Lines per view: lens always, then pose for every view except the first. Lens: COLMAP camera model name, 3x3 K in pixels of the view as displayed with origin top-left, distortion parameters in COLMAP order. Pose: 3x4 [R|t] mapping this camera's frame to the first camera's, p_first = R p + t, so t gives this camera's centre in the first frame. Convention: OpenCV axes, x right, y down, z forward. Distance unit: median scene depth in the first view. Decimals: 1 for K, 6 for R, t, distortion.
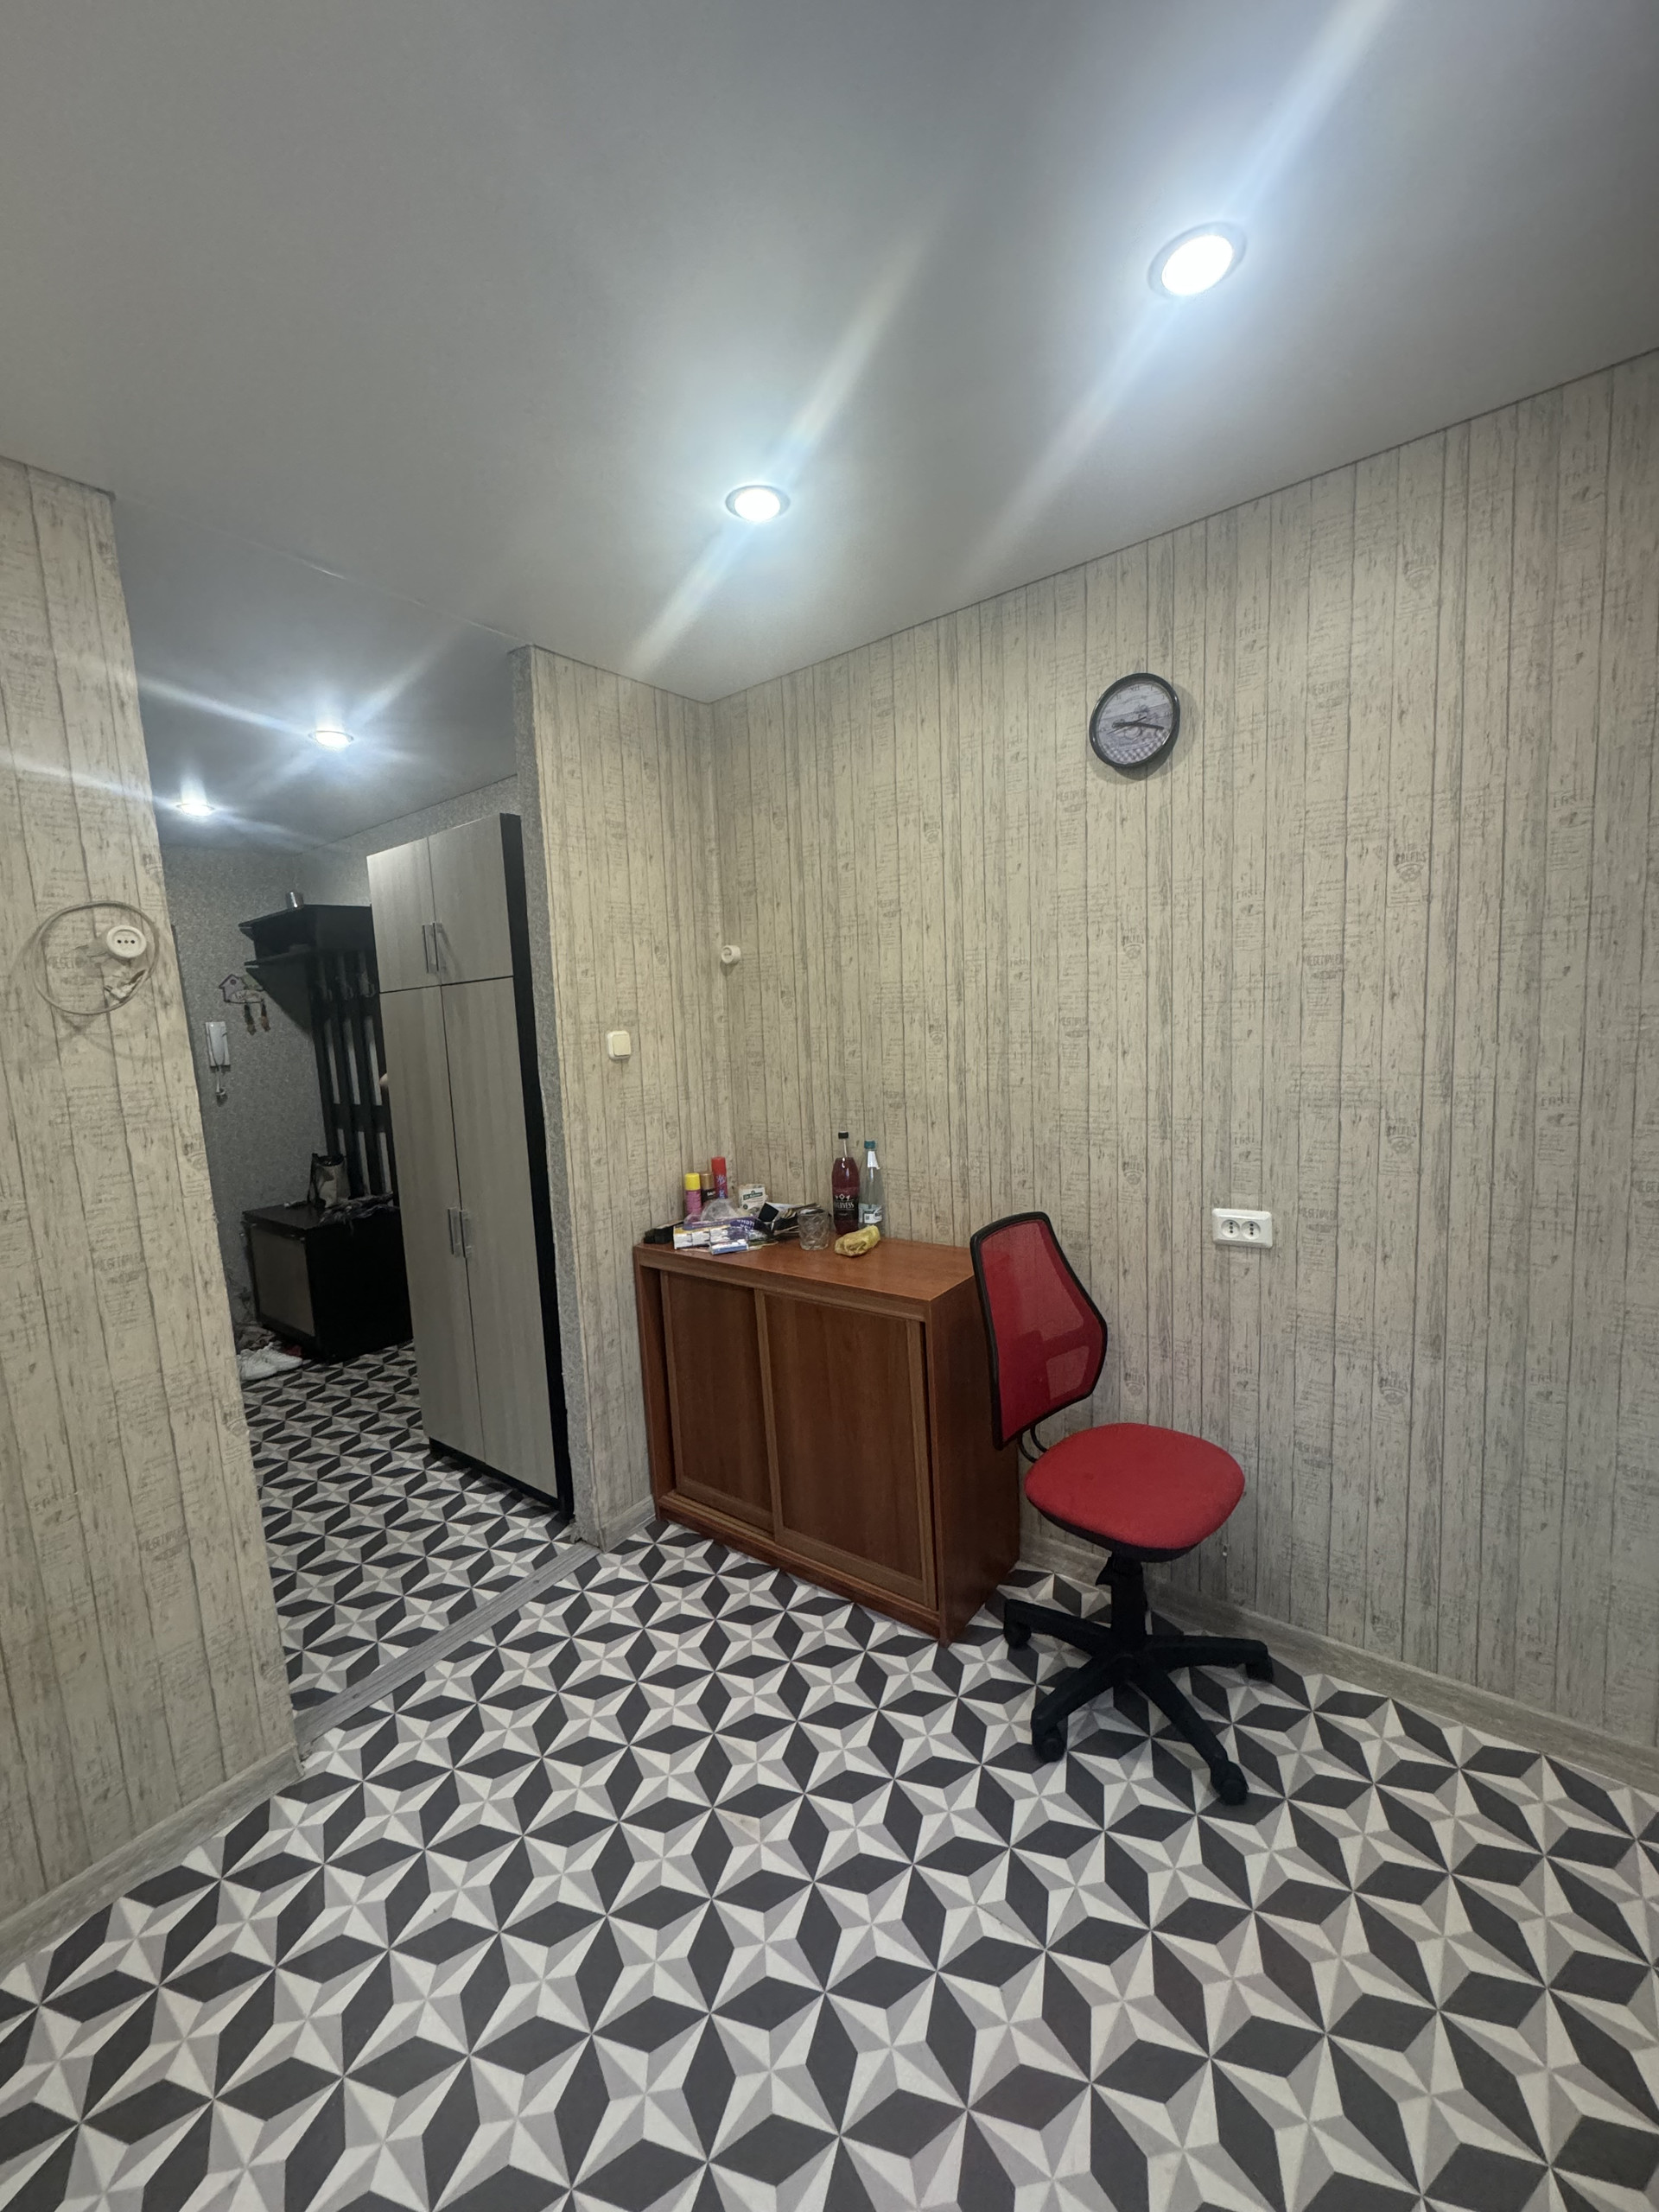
lens RADIAL K [[882.5, 0, 831.3], [0, 882.5, 1108.0], [0, 0, 1]] dist [-0.000069, -0.000293]
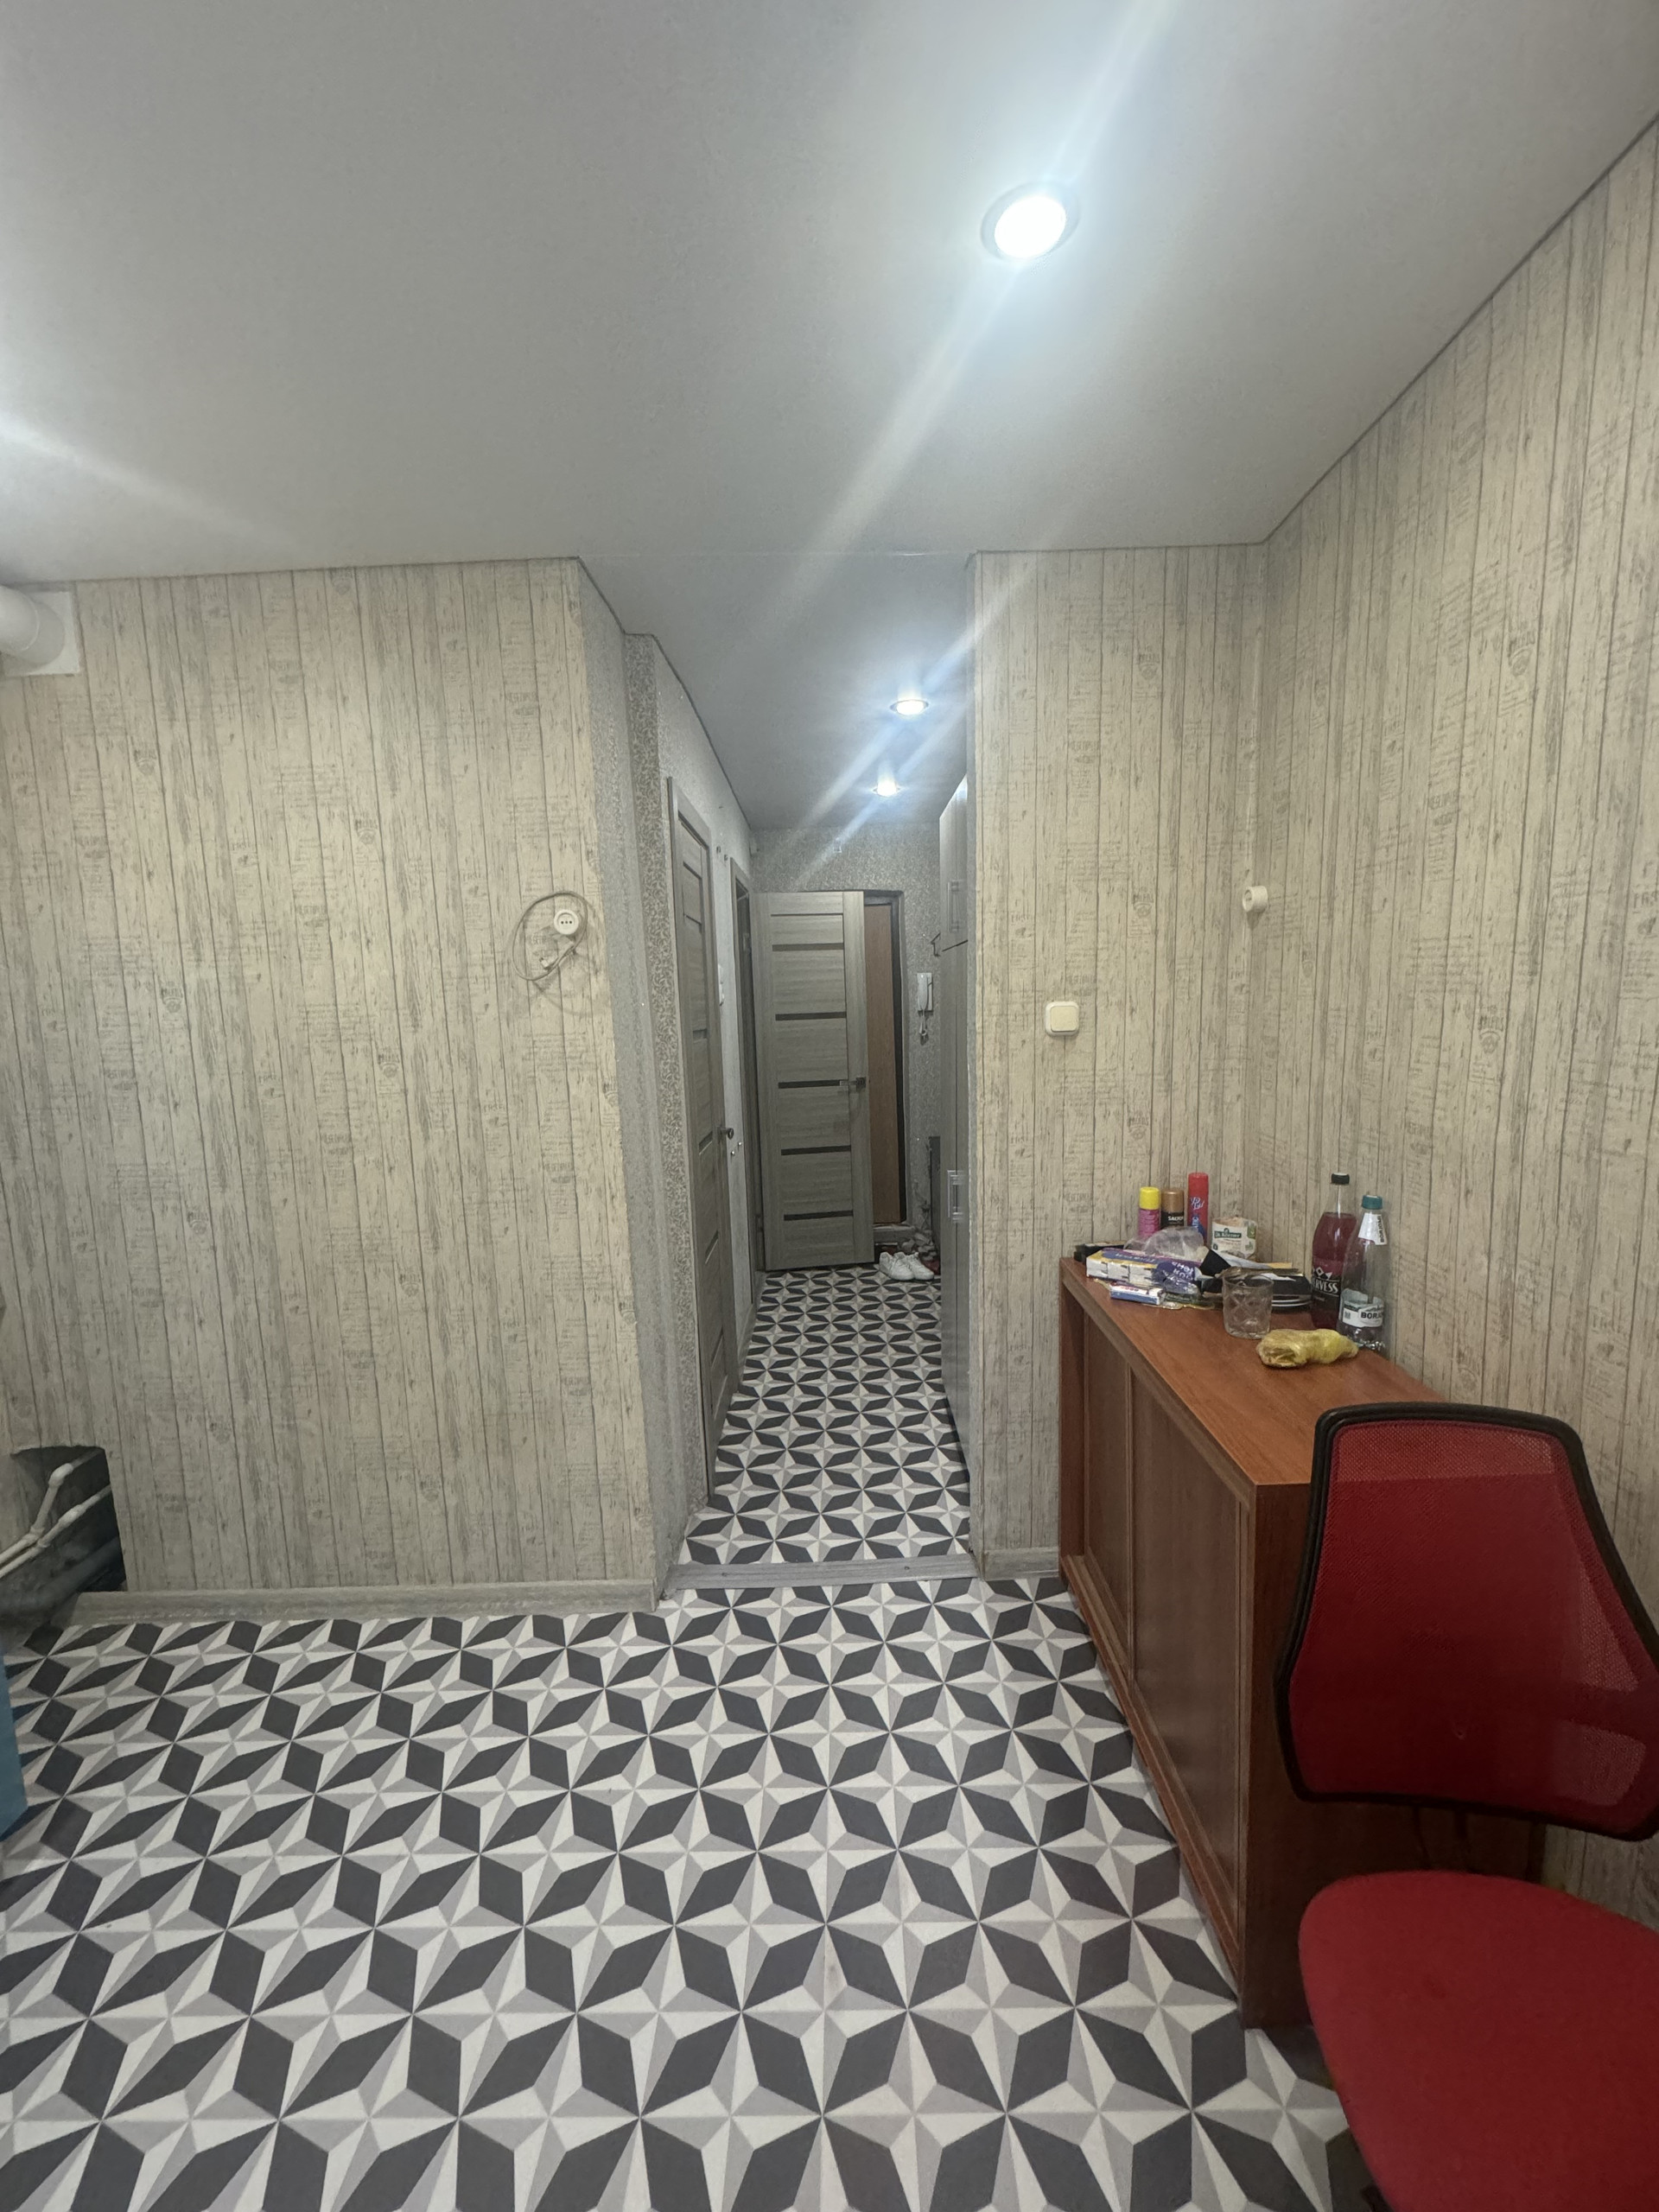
lens RADIAL K [[882.5, 0, 831.3], [0, 882.5, 1108.0], [0, 0, 1]] dist [-0.000069, -0.000293]
pose [[0.607661, 0.137862, -0.782140, 0.302191], [-0.089717, 0.990430, 0.104873, -0.057987], [0.789113, 0.006443, 0.614214, 0.333224]]
